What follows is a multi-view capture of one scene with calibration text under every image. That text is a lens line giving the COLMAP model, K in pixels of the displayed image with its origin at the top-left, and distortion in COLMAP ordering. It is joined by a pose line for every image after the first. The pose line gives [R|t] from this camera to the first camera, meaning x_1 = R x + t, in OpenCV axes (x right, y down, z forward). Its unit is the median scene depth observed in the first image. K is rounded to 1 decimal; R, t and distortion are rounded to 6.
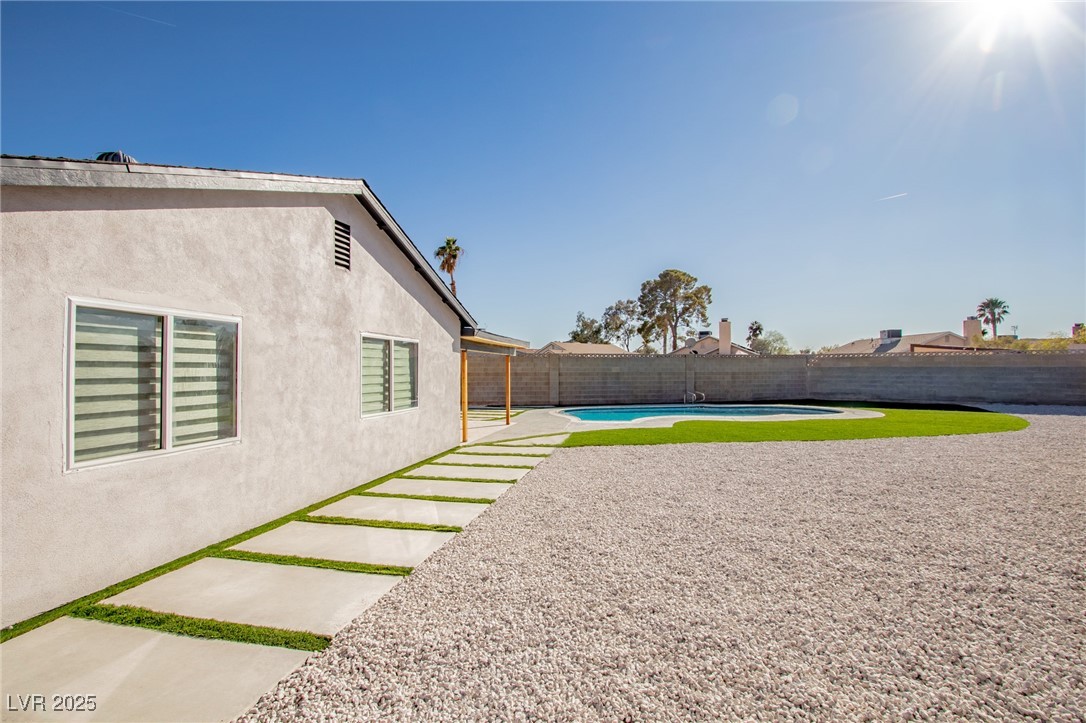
lens RADIAL K [[499.6, 0, 538.8], [0, 499.6, 363.6], [0, 0, 1]] dist [-0.015599, 0.002391]
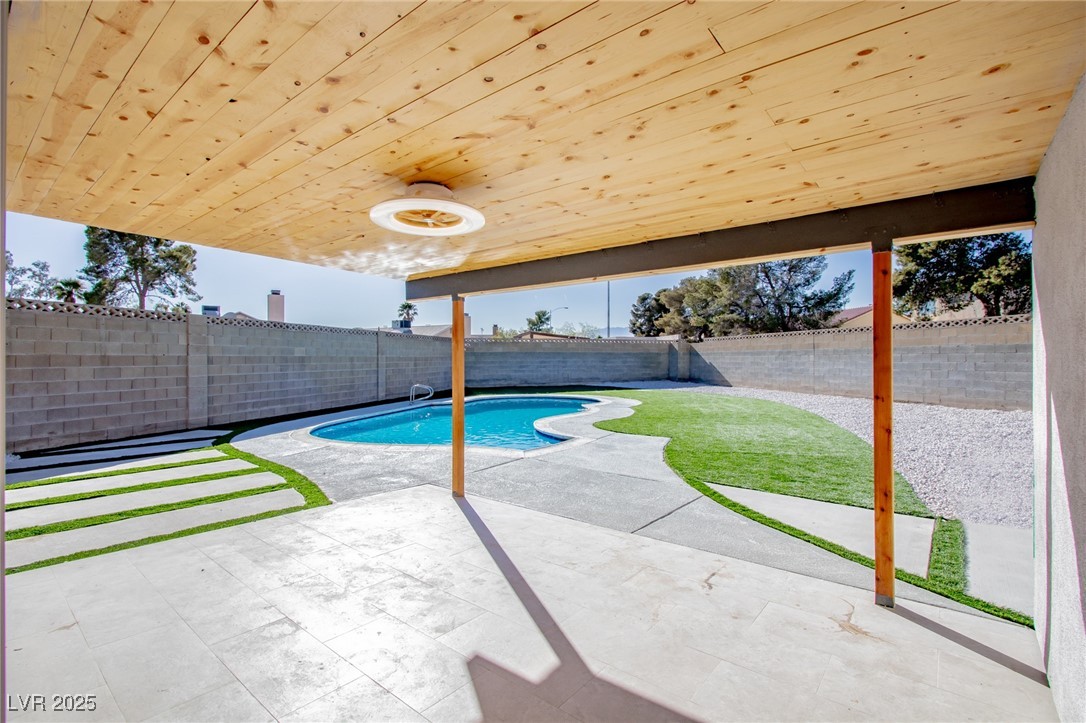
lens RADIAL K [[499.6, 0, 534.1], [0, 499.6, 354.6], [0, 0, 1]] dist [-0.015599, 0.002391]
pose [[0.459356, 0.006599, 0.888228, -0.216796], [-0.007100, 0.999968, -0.003757, 0.014965], [-0.888224, -0.004581, 0.459388, 0.497778]]
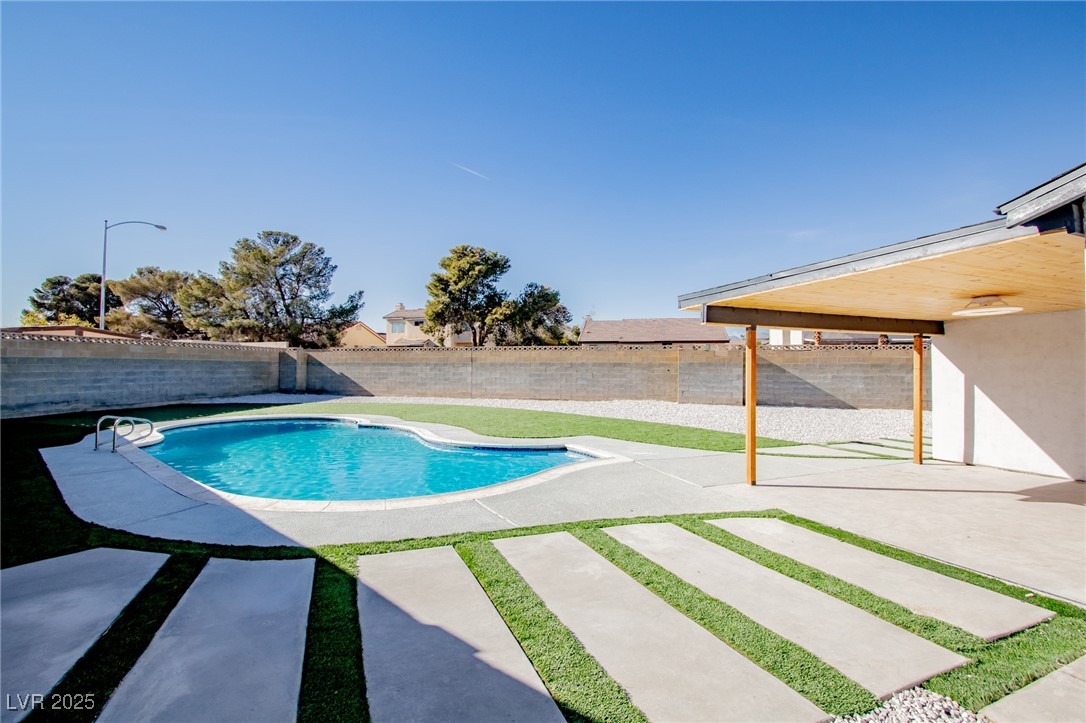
lens RADIAL K [[499.6, 0, 541.2], [0, 499.6, 361.3], [0, 0, 1]] dist [-0.015599, 0.002391]
pose [[-0.581398, 0.007829, 0.813582, -0.196510], [-0.012282, 0.999755, -0.018397, 0.015112], [-0.813527, -0.020688, -0.581160, 0.882546]]
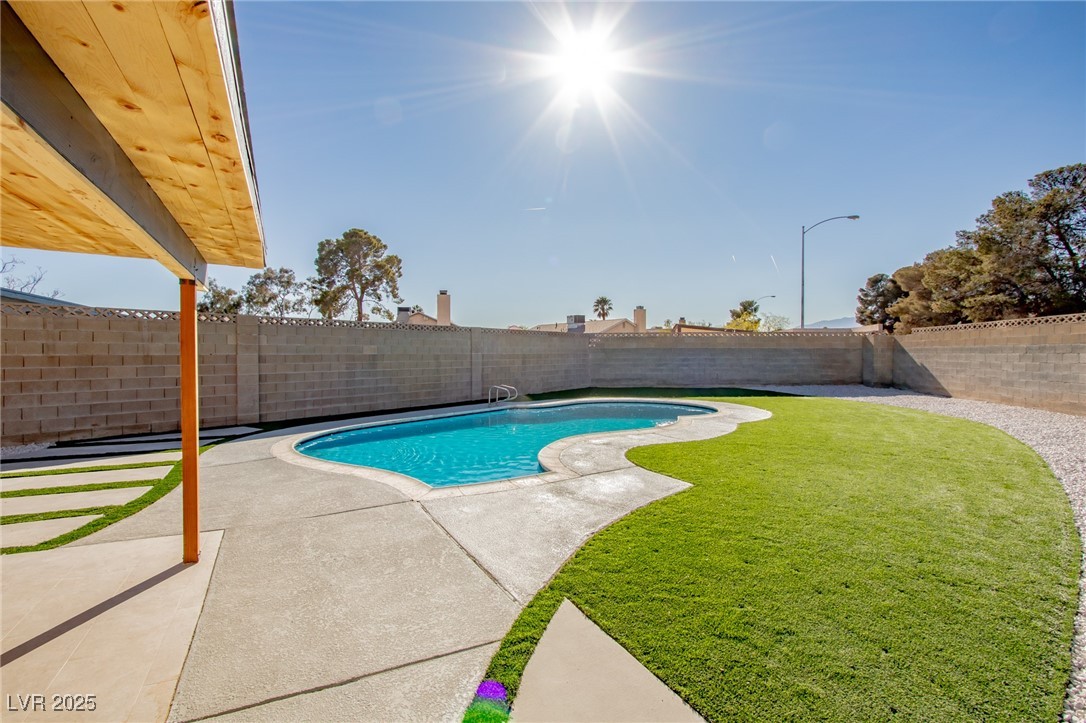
lens RADIAL K [[499.6, 0, 539.6], [0, 499.6, 360.7], [0, 0, 1]] dist [-0.015599, 0.002391]
pose [[0.772415, -0.009351, 0.635049, -0.051631], [-0.006275, 0.999730, 0.022353, 0.010064], [-0.635087, -0.021251, 0.772148, 0.441404]]
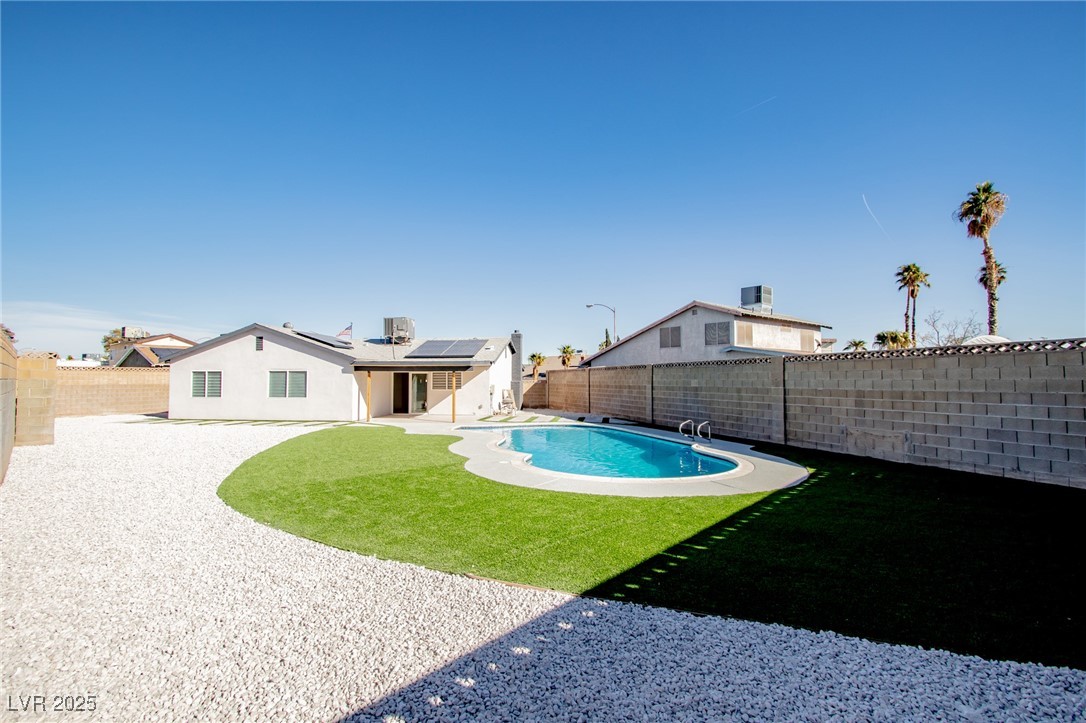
lens RADIAL K [[499.6, 0, 542.7], [0, 499.6, 364.4], [0, 0, 1]] dist [-0.015599, 0.002391]
pose [[0.098464, -0.030230, -0.994681, 0.831260], [0.010043, 0.999518, -0.029383, 0.003858], [0.995090, -0.007097, 0.098720, 0.694312]]
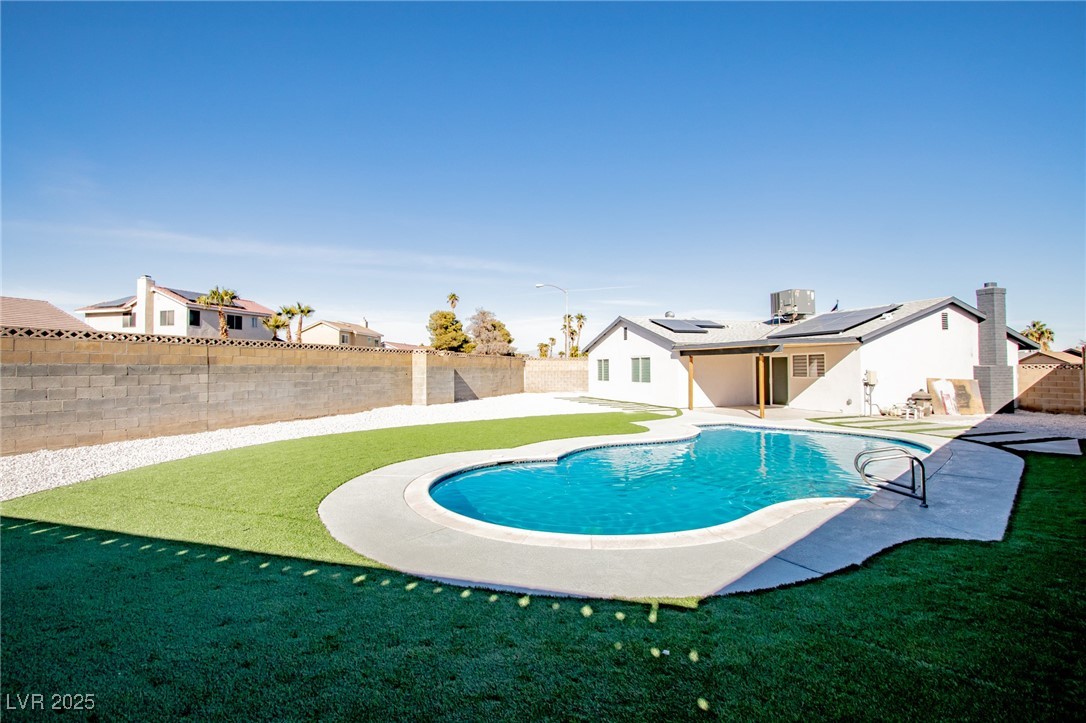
lens RADIAL K [[499.6, 0, 533.4], [0, 499.6, 355.9], [0, 0, 1]] dist [-0.015599, 0.002391]
pose [[-0.857791, -0.009058, -0.513919, 0.570486], [0.009768, 0.999377, -0.033918, 0.012220], [0.513906, -0.034114, -0.857168, 1.044198]]
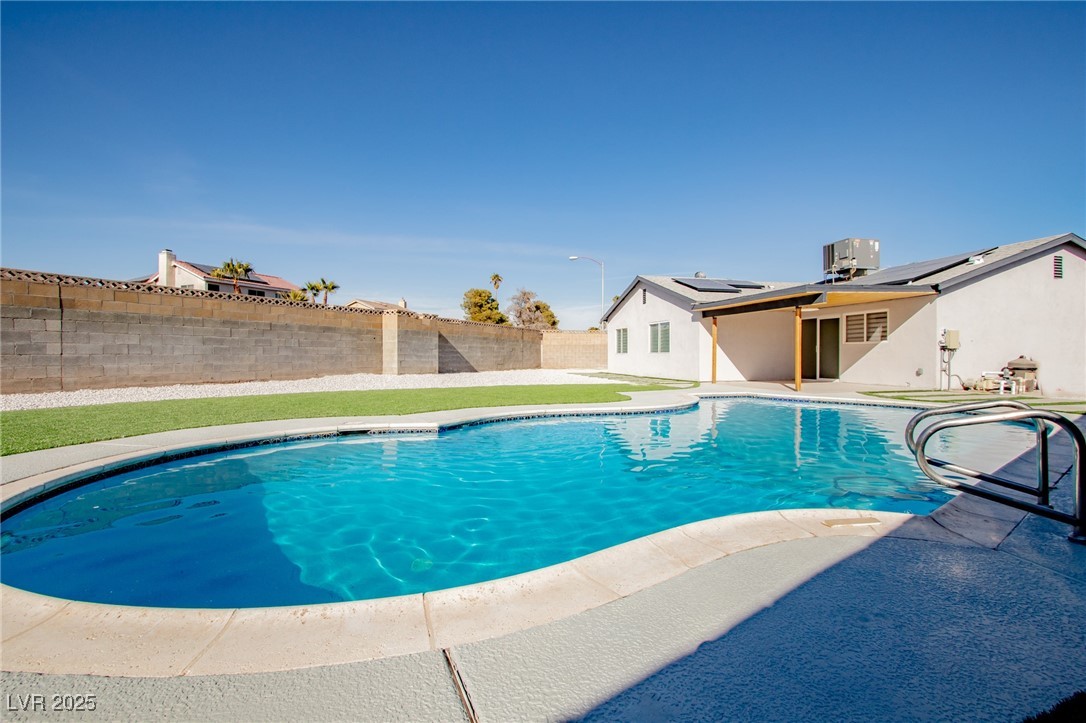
lens RADIAL K [[499.6, 0, 542.7], [0, 499.6, 359.9], [0, 0, 1]] dist [-0.015599, 0.002391]
pose [[-0.902077, 0.004591, -0.431552, 0.421465], [0.004742, 0.999988, 0.000726, 0.042736], [0.431550, -0.001391, -0.902088, 0.975646]]
